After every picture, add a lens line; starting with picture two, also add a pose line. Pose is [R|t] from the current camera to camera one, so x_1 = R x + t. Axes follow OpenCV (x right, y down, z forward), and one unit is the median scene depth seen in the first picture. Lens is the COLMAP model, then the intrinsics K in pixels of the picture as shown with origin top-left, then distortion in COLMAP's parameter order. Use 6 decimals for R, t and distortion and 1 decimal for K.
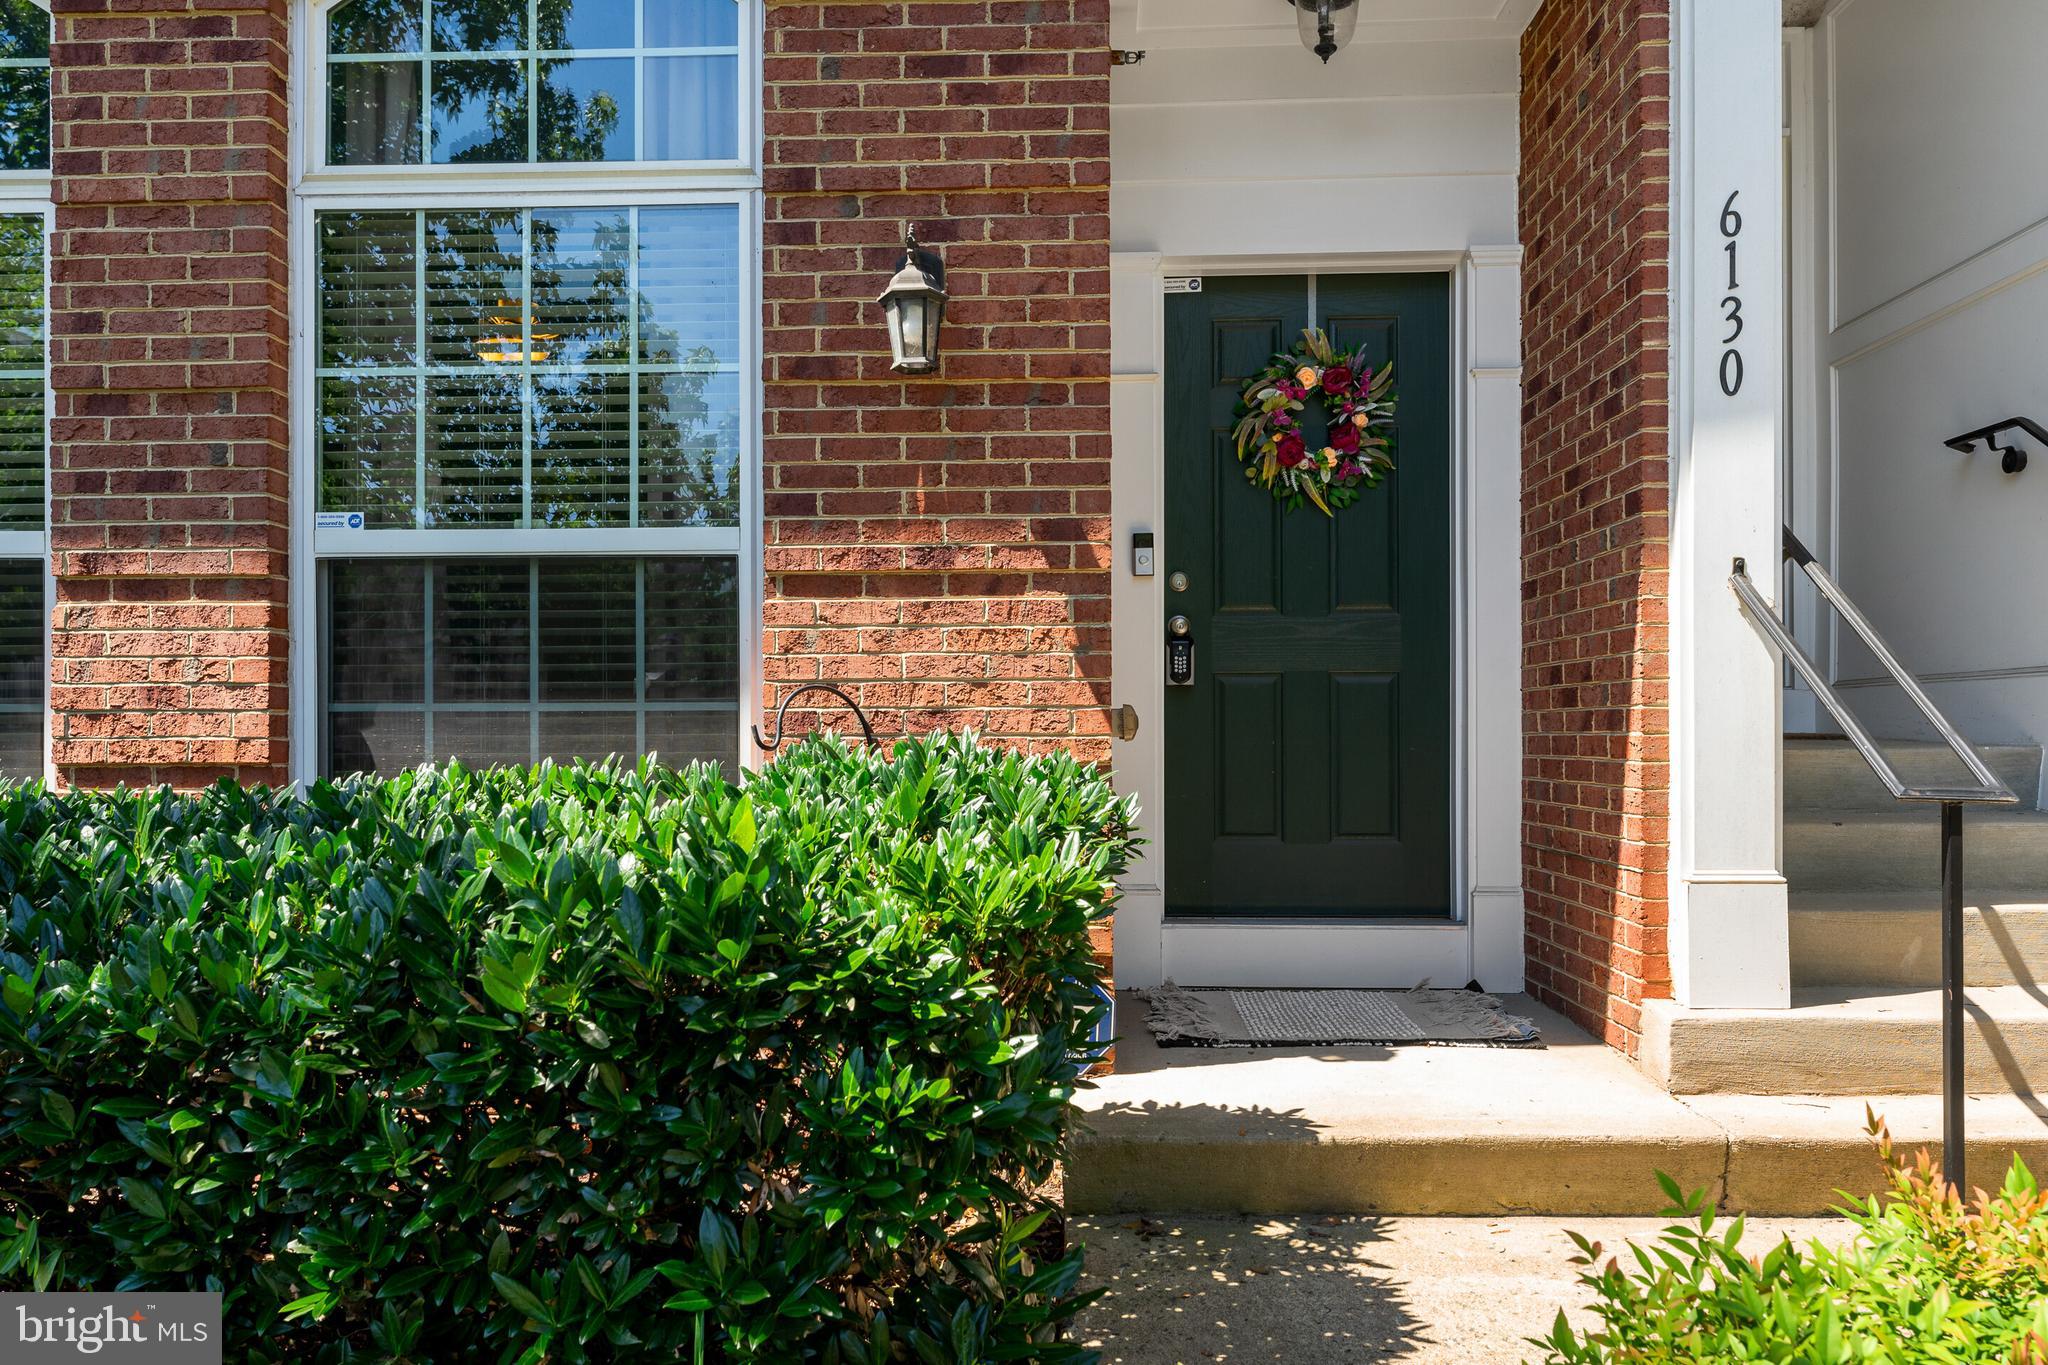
lens RADIAL K [[1447.0, 0, 1023.6], [0, 1447.0, 684.9], [0, 0, 1]] dist [0.001666, -0.000302]
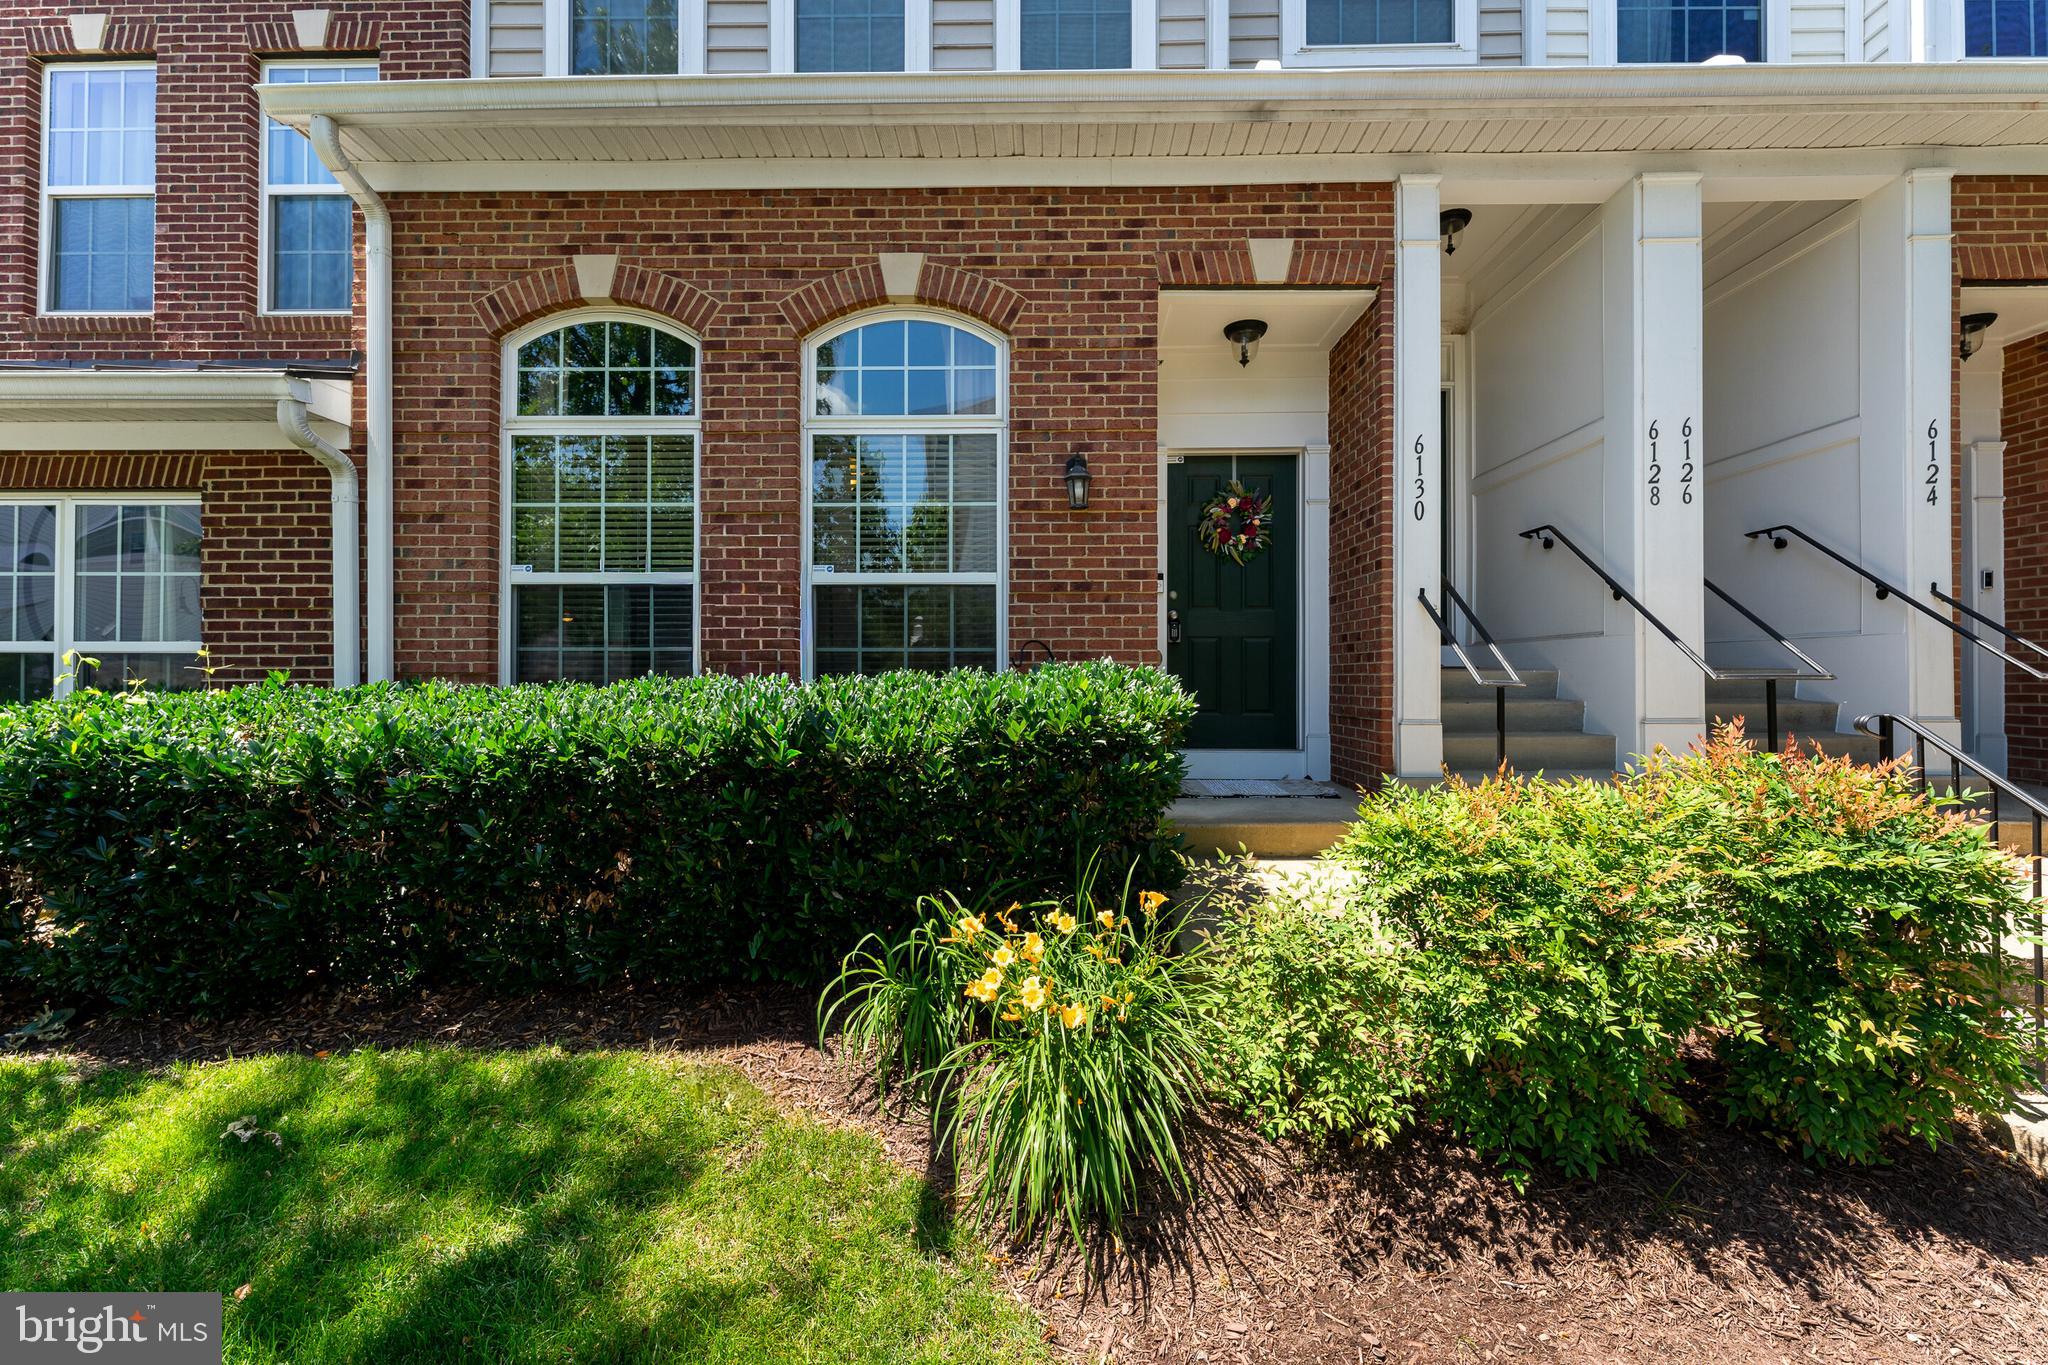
lens RADIAL K [[833.9, 0, 1046.1], [0, 833.9, 641.2], [0, 0, 1]] dist [0.001215, 0.000406]
pose [[0.999912, 0.004134, 0.012581, -0.133778], [-0.004063, 0.999976, -0.005675, 0.008675], [-0.012604, 0.005624, 0.999905, -0.344153]]
